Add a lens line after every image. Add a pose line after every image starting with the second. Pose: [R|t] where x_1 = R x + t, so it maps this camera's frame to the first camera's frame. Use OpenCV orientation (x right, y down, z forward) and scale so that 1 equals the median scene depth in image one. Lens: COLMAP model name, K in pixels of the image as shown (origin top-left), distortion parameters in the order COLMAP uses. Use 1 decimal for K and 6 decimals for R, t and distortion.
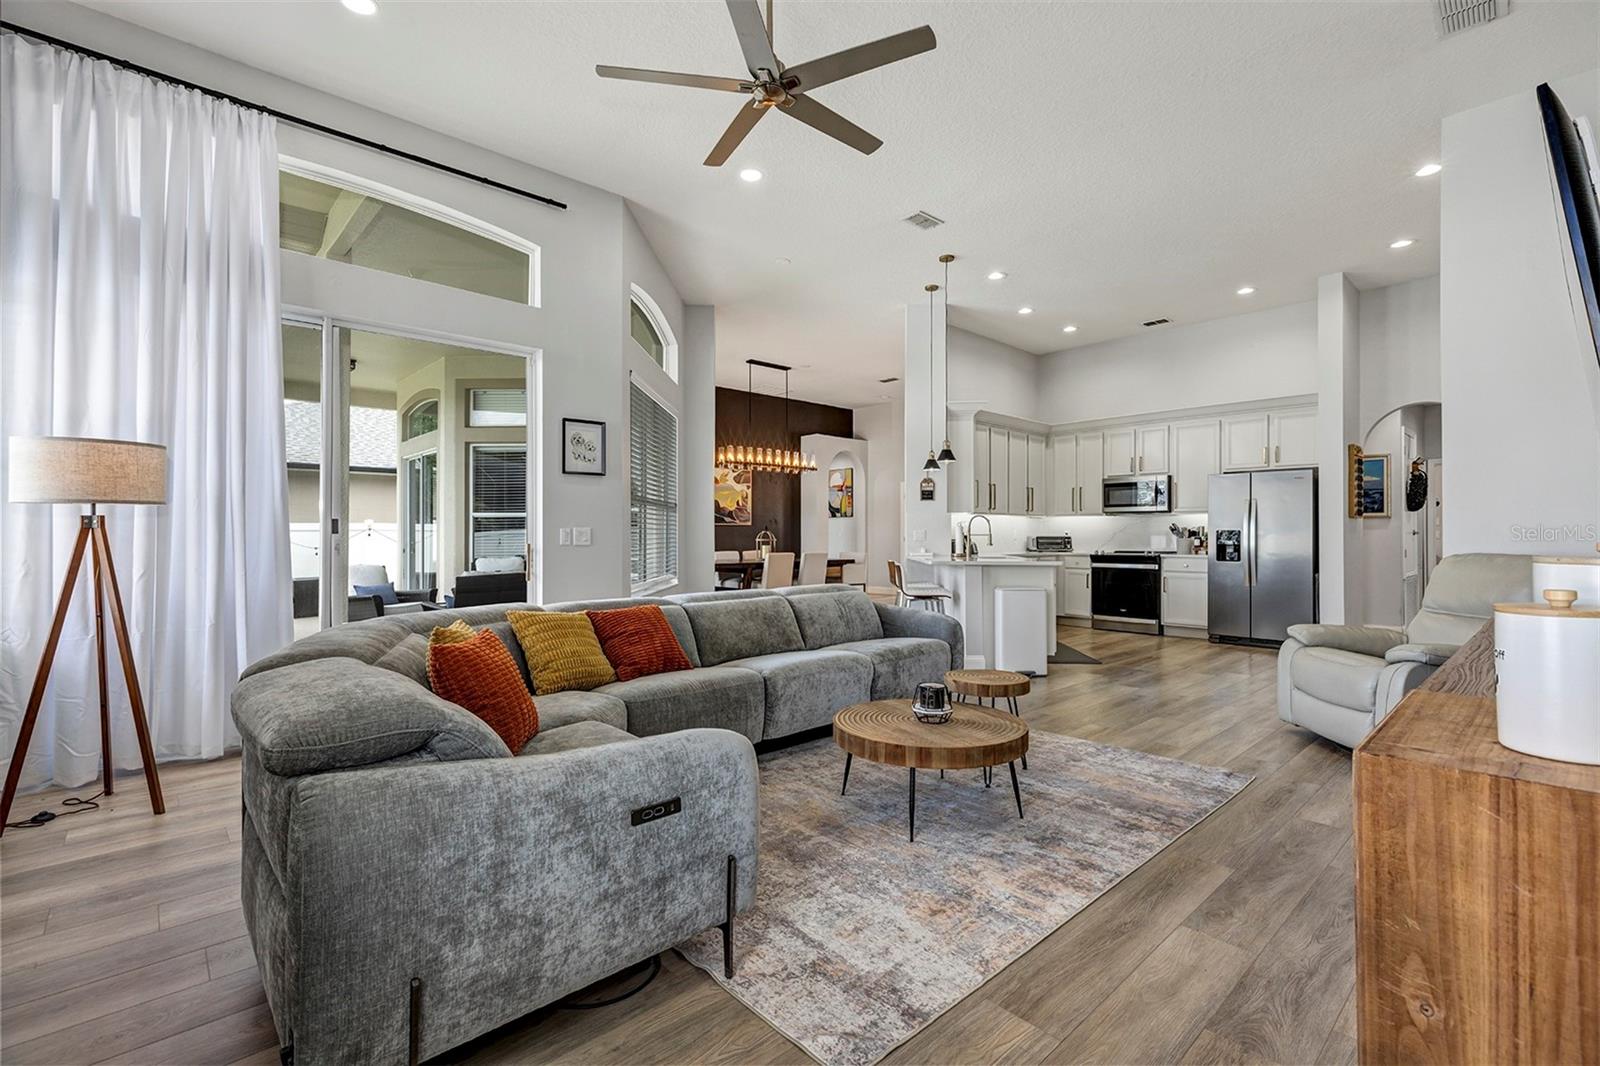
lens RADIAL K [[706.7, 0, 798.5], [0, 706.7, 528.6], [0, 0, 1]] dist [0.005101, -0.000140]
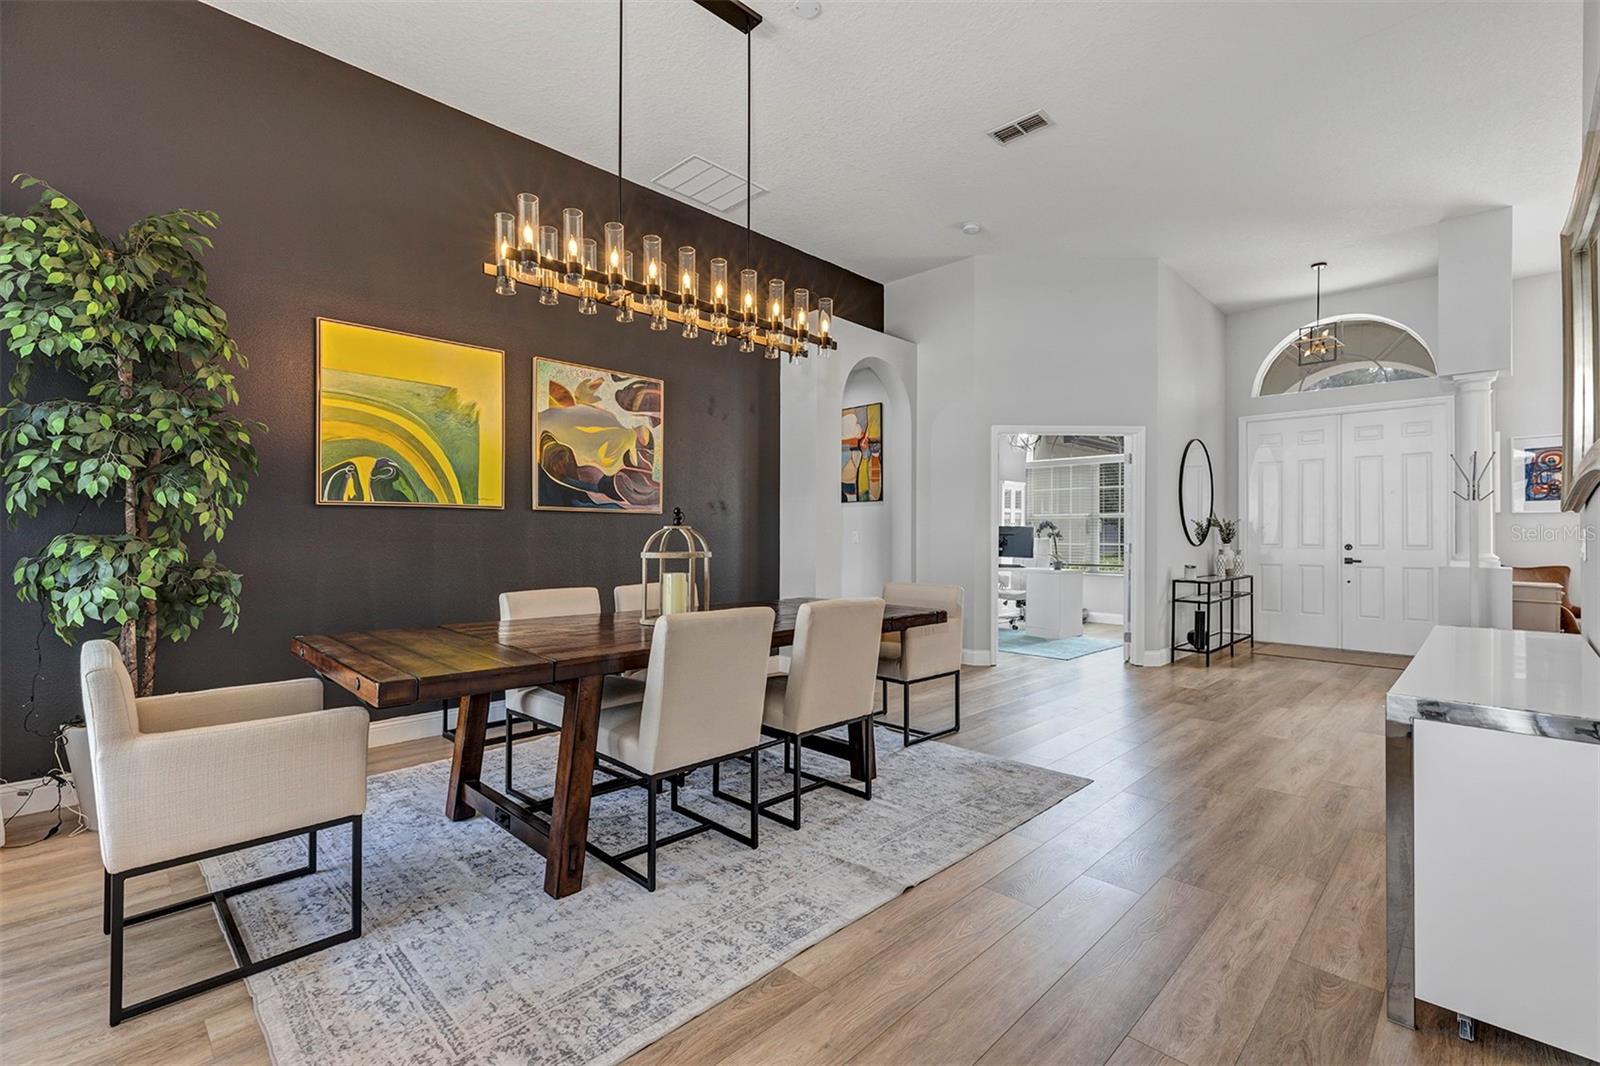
lens RADIAL K [[715.7, 0, 793.2], [0, 715.7, 531.3], [0, 0, 1]] dist [0.012618, -0.000637]
pose [[0.999064, 0.003043, 0.043148, -0.012499], [-0.003102, 0.999994, 0.001292, 0.007003], [-0.043144, -0.001425, 0.999068, 0.859222]]
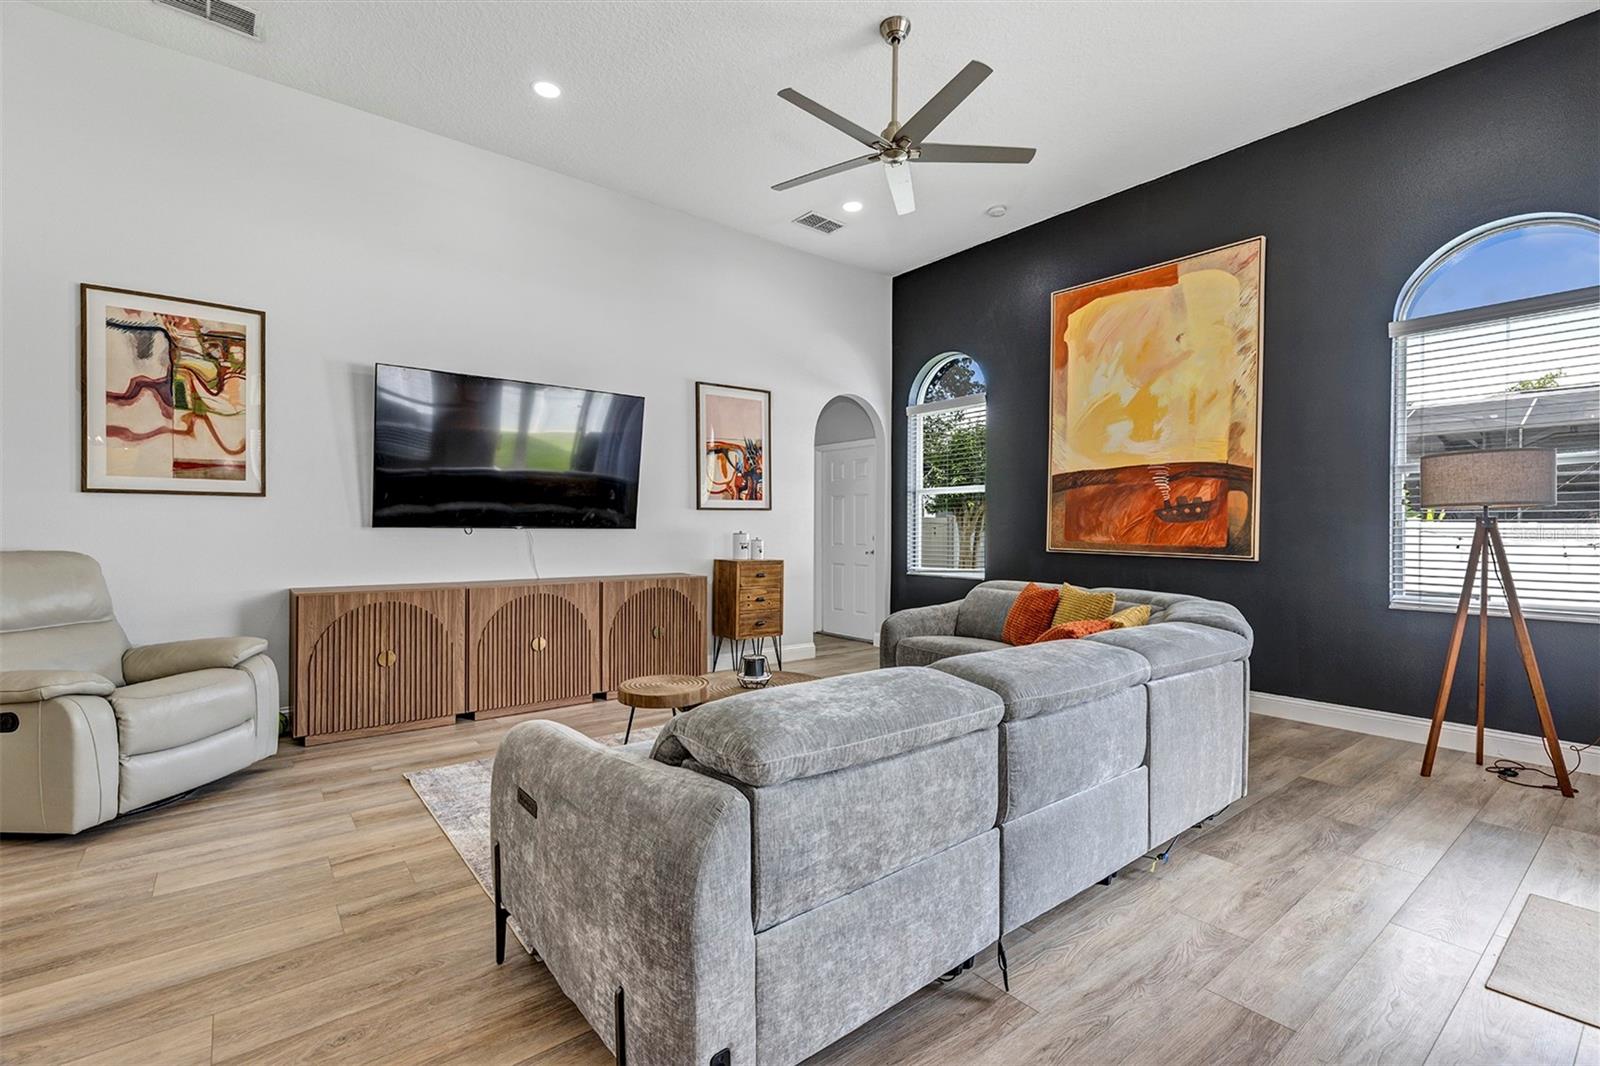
lens RADIAL K [[715.7, 0, 793.2], [0, 715.7, 531.3], [0, 0, 1]] dist [0.012618, -0.000637]
pose [[-0.996861, -0.003343, 0.079096, 0.011365], [-0.003644, 0.999987, -0.003662, 0.006171], [-0.079082, -0.003939, -0.996860, 0.779960]]
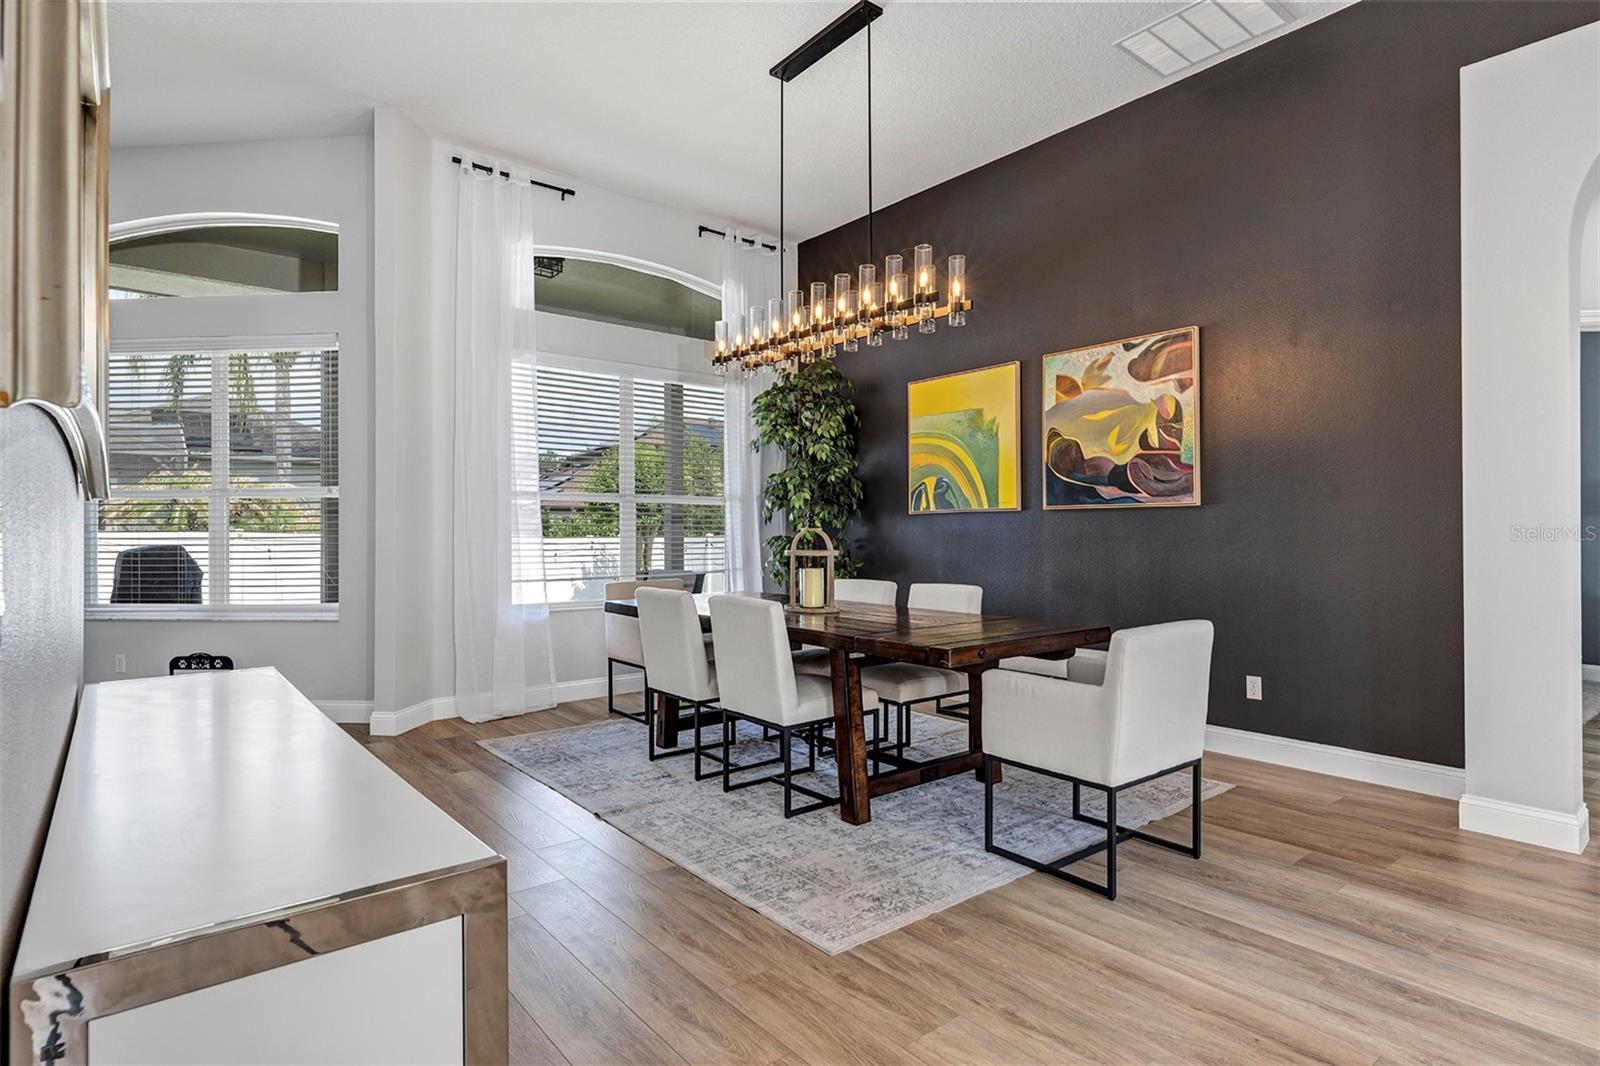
lens RADIAL K [[829.3, 0, 796.8], [0, 829.3, 528.9], [0, 0, 1]] dist [0.000195, -0.000134]
pose [[-0.066397, -0.004779, -0.997782, 0.450358], [0.011284, 0.999921, -0.005540, 0.007791], [0.997729, -0.011627, -0.066338, 1.264674]]
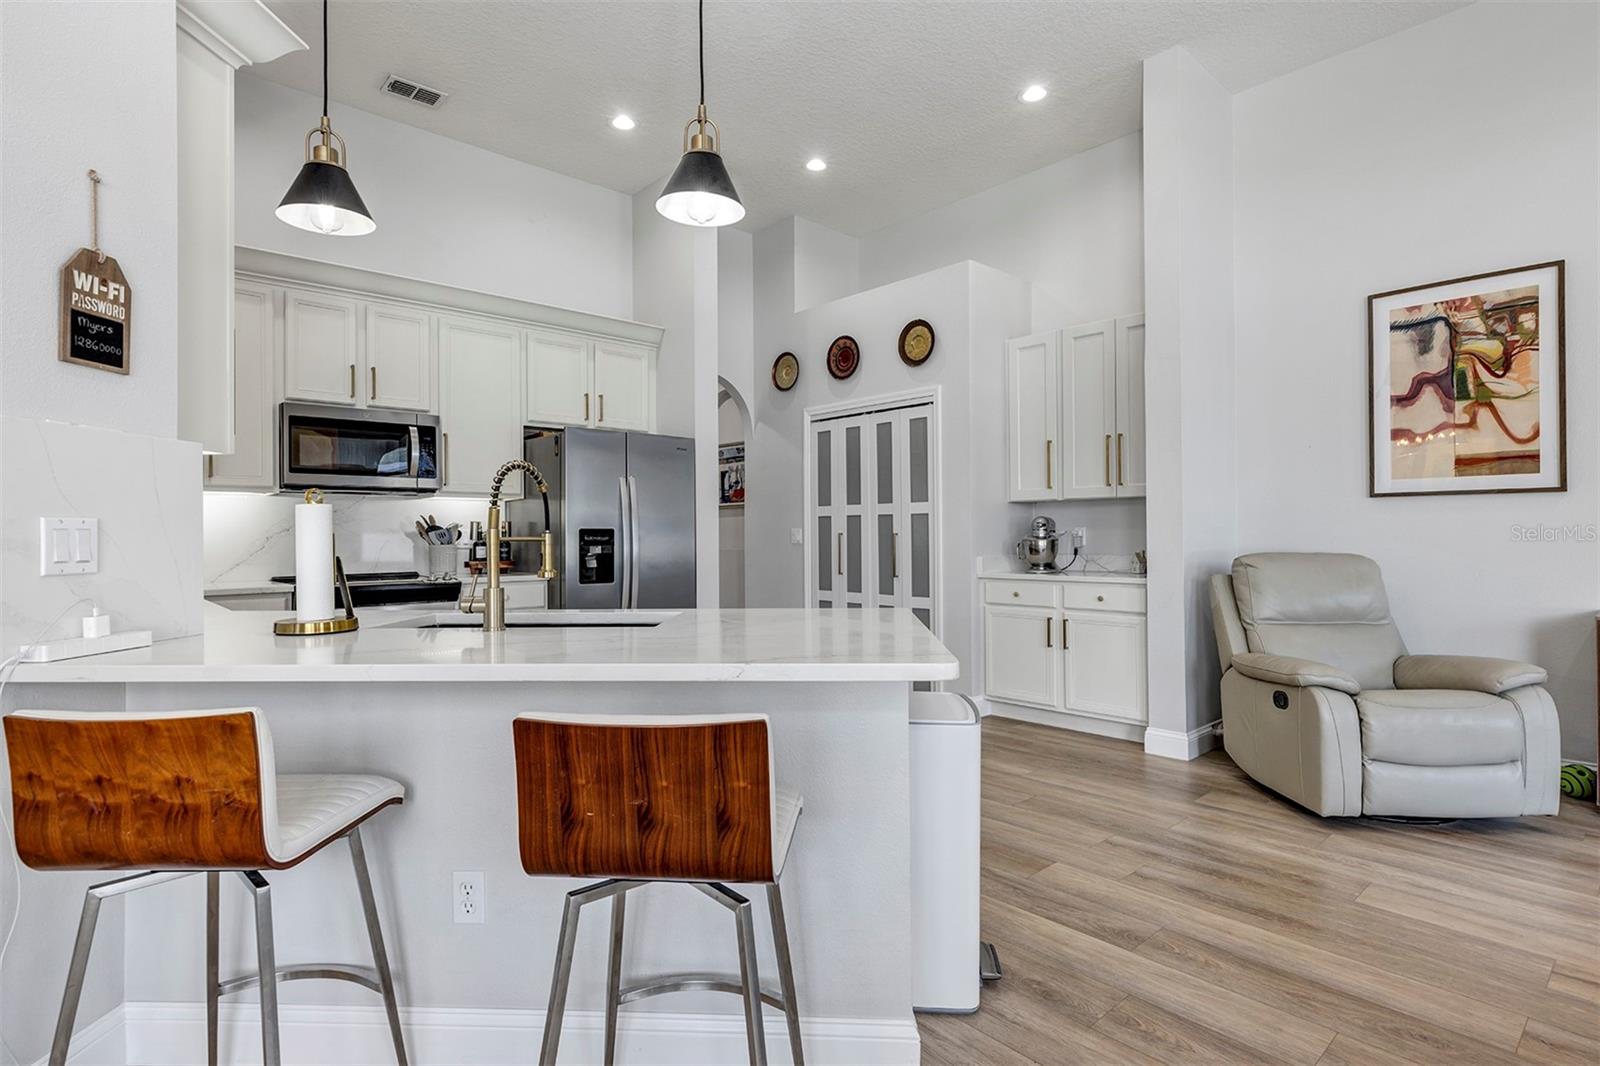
lens RADIAL K [[810.0, 0, 787.0], [0, 810.0, 530.4], [0, 0, 1]] dist [0.001706, -0.000459]
pose [[0.014230, 0.004265, 0.999890, -0.035464], [-0.000780, 0.999991, -0.004254, 0.005593], [-0.999898, -0.000719, 0.014233, 0.736445]]
